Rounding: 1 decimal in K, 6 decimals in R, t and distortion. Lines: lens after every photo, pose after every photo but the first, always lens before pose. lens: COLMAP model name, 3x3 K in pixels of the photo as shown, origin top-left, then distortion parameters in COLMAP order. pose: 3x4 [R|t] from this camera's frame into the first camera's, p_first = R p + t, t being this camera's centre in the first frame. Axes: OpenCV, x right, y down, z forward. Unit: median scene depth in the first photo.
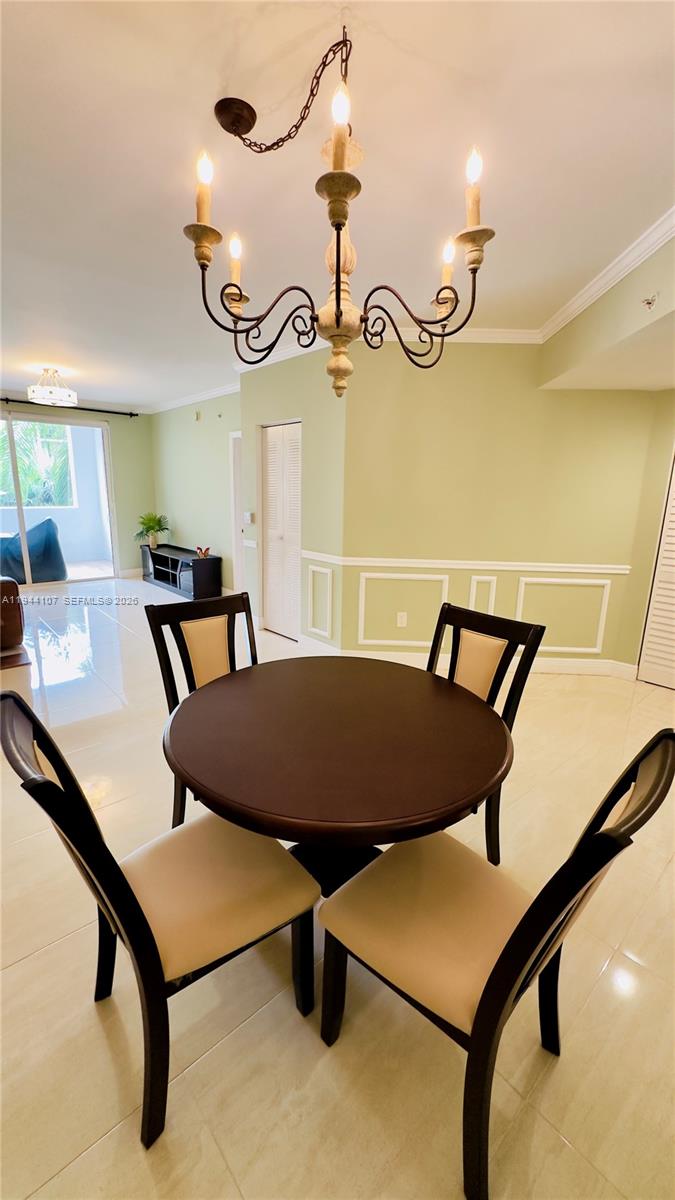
lens RADIAL K [[479.4, 0, 340.2], [0, 479.4, 596.5], [0, 0, 1]] dist [-0.006758, 0.002179]
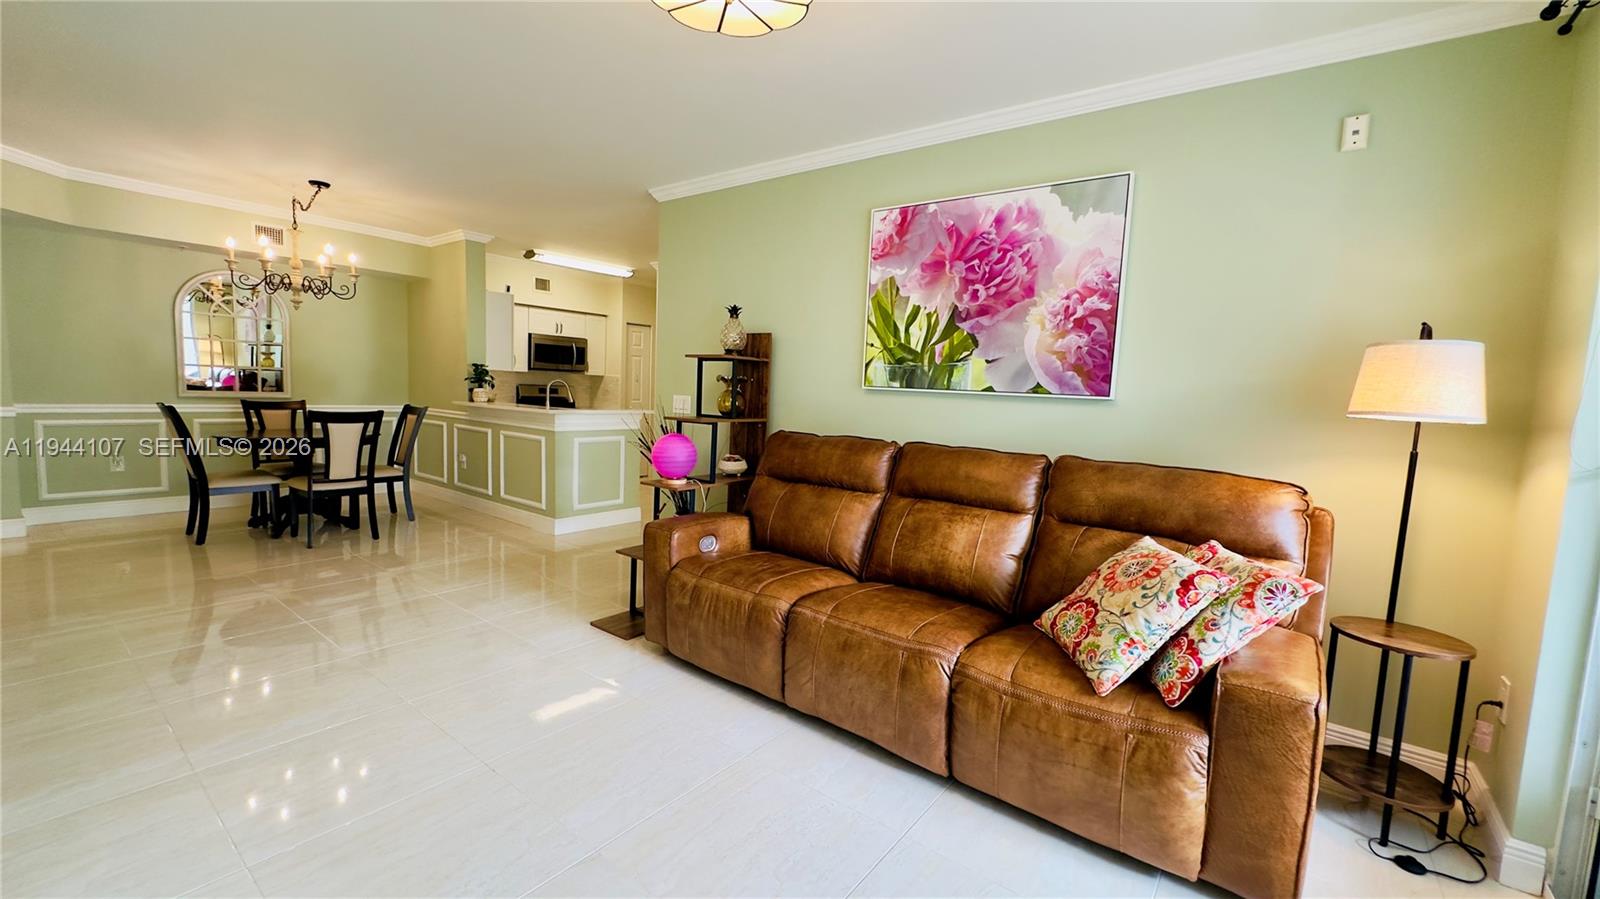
lens RADIAL K [[639.2, 0, 801.2], [0, 639.2, 449.3], [0, 0, 1]] dist [-0.006758, 0.002179]
pose [[-0.980975, -0.047538, -0.188225, -0.419078], [-0.104035, 0.947312, 0.302947, -0.205060], [0.163907, 0.316765, -0.934235, 0.985038]]
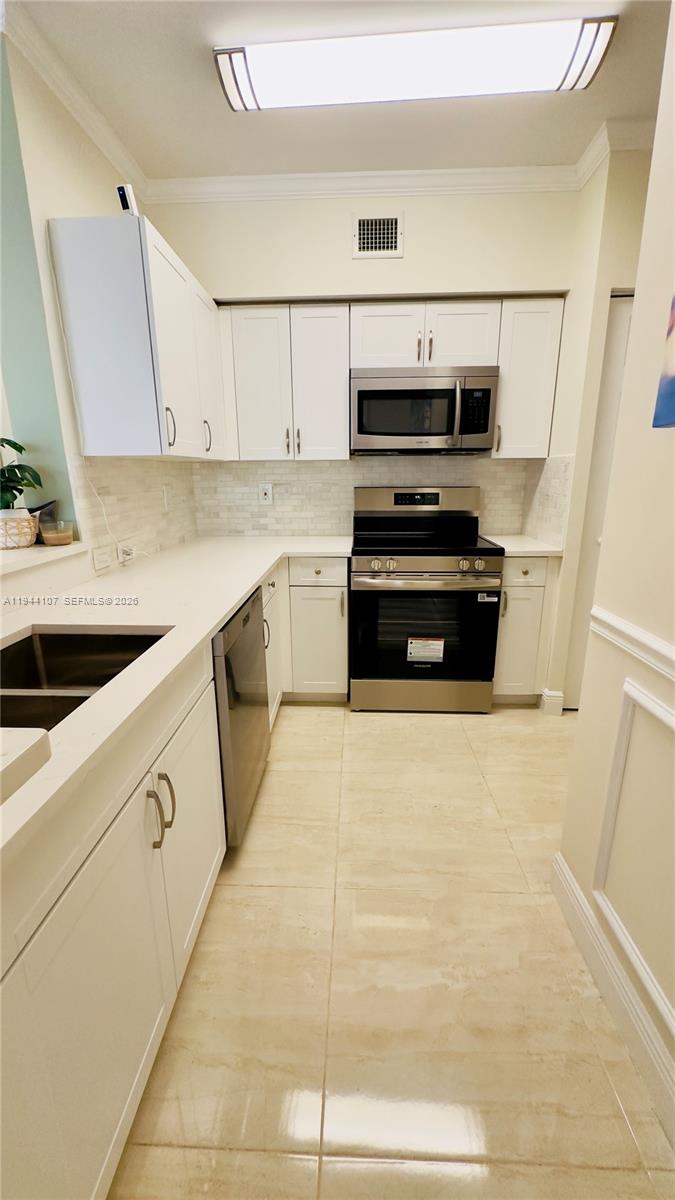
lens RADIAL K [[479.4, 0, 338.0], [0, 479.4, 600.0], [0, 0, 1]] dist [-0.006758, 0.002179]
pose [[-0.712970, -0.195784, 0.673307, -0.430132], [0.143629, 0.899092, 0.413527, -0.012359], [-0.686327, 0.391538, -0.612905, 0.141593]]
